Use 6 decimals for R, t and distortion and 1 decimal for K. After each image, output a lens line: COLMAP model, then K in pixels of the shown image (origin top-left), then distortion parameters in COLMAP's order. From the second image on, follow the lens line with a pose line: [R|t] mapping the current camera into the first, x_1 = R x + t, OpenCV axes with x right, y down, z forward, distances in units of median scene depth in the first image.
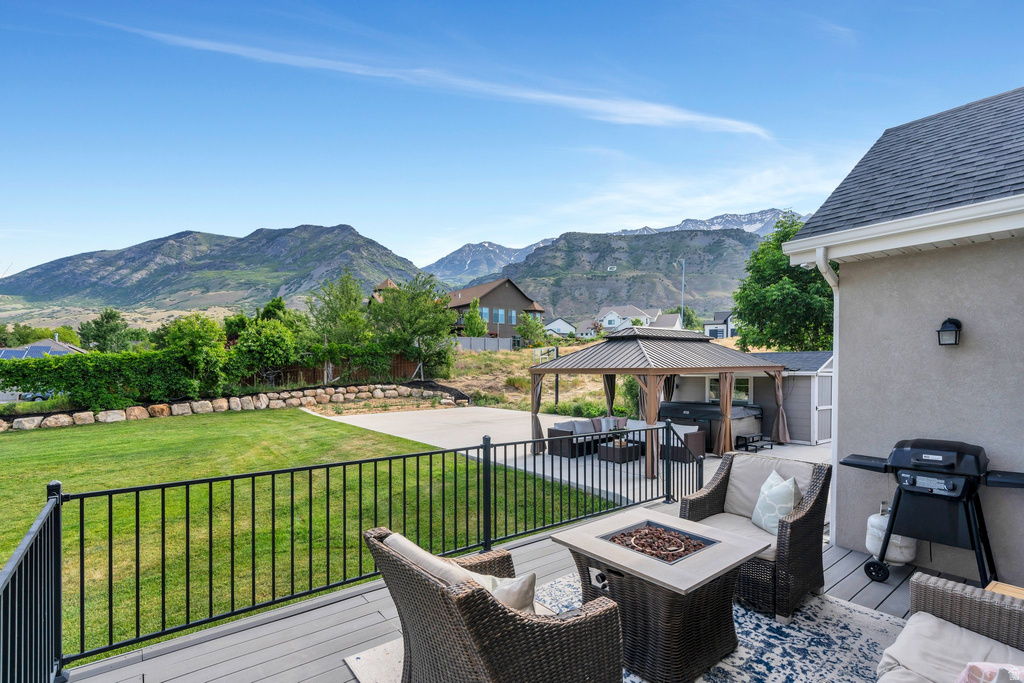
lens RADIAL K [[475.8, 0, 512.4], [0, 475.8, 392.4], [0, 0, 1]] dist [-0.001424, -0.000093]
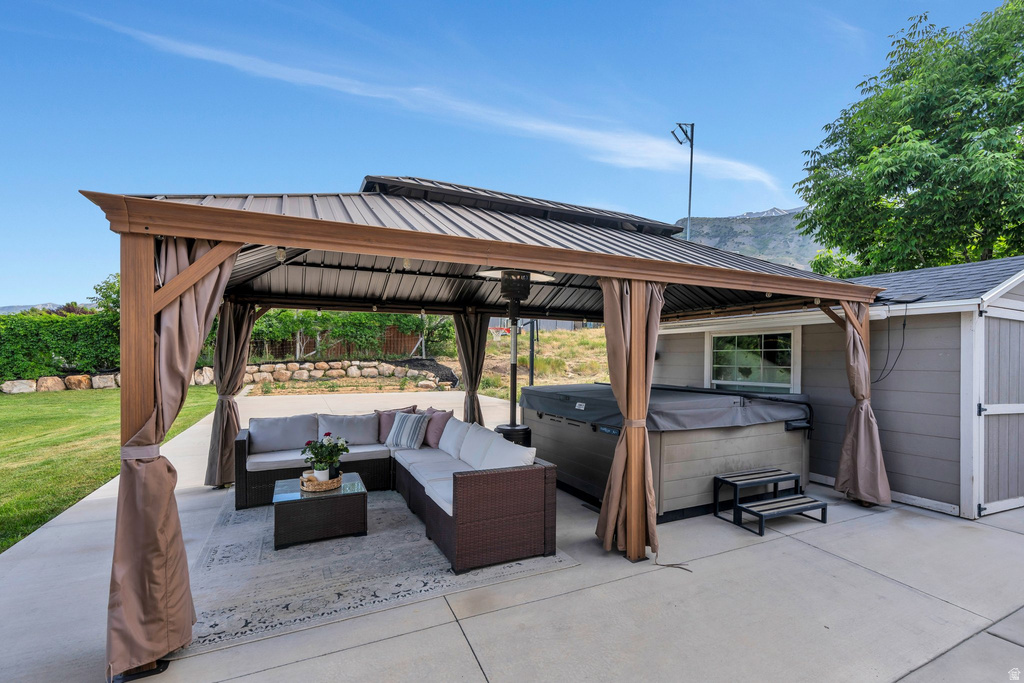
lens RADIAL K [[469.5, 0, 520.6], [0, 469.5, 366.1], [0, 0, 1]] dist [-0.001456, -0.000016]
pose [[0.974787, 0.020361, -0.222208, 0.185941], [-0.027920, 0.999132, -0.030930, 0.010412], [0.221385, 0.036355, 0.974509, 0.283136]]
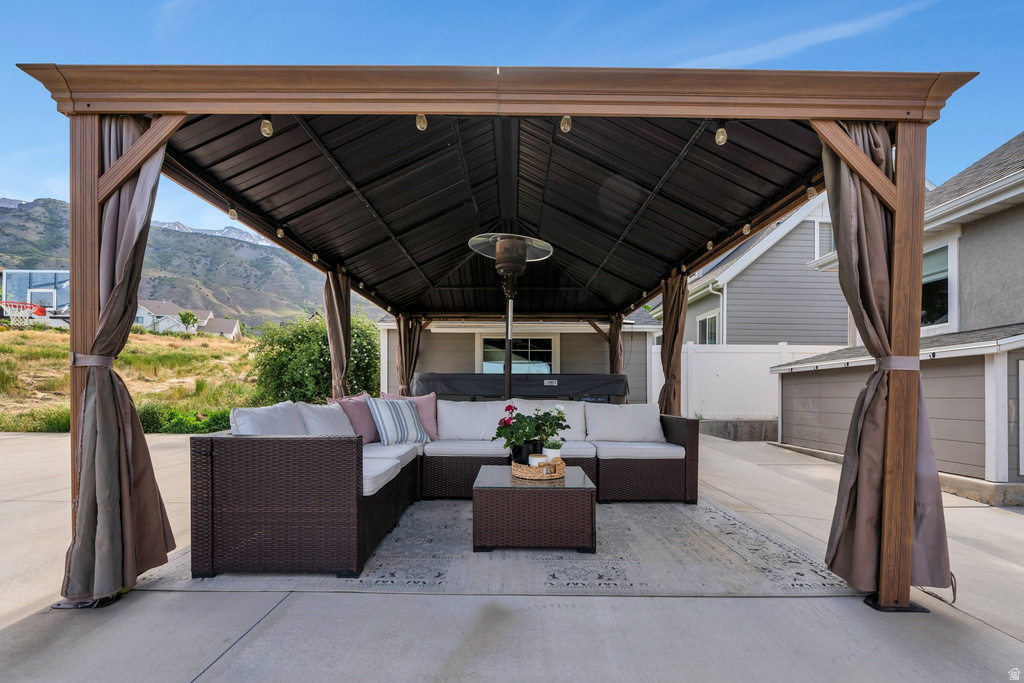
lens RADIAL K [[475.8, 0, 512.4], [0, 475.8, 392.4], [0, 0, 1]] dist [-0.001424, -0.000093]
pose [[0.628528, 0.010220, 0.777720, 0.003536], [0.027824, 0.998978, -0.035614, 0.030185], [-0.777289, 0.044024, 0.627601, 0.348986]]
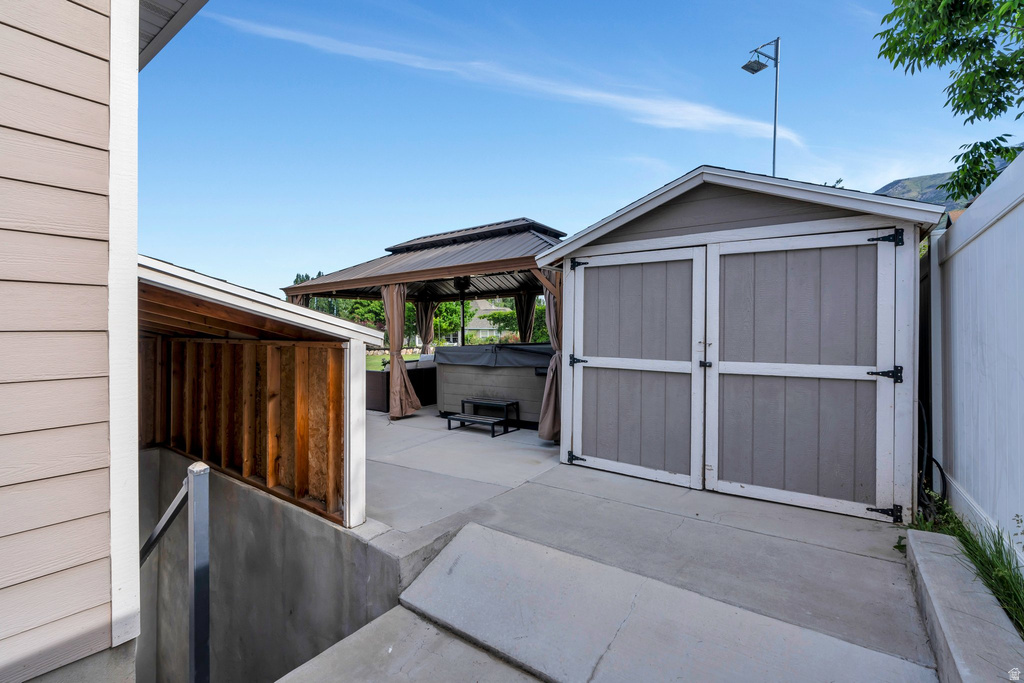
lens RADIAL K [[466.7, 0, 512.0], [0, 466.7, 341.5], [0, 0, 1]] dist [-0.000121, -0.000014]
pose [[0.258797, 0.023940, -0.965635, 0.457951], [-0.044235, 0.998938, 0.012910, 0.008115], [0.964918, 0.039374, 0.259581, 0.411057]]
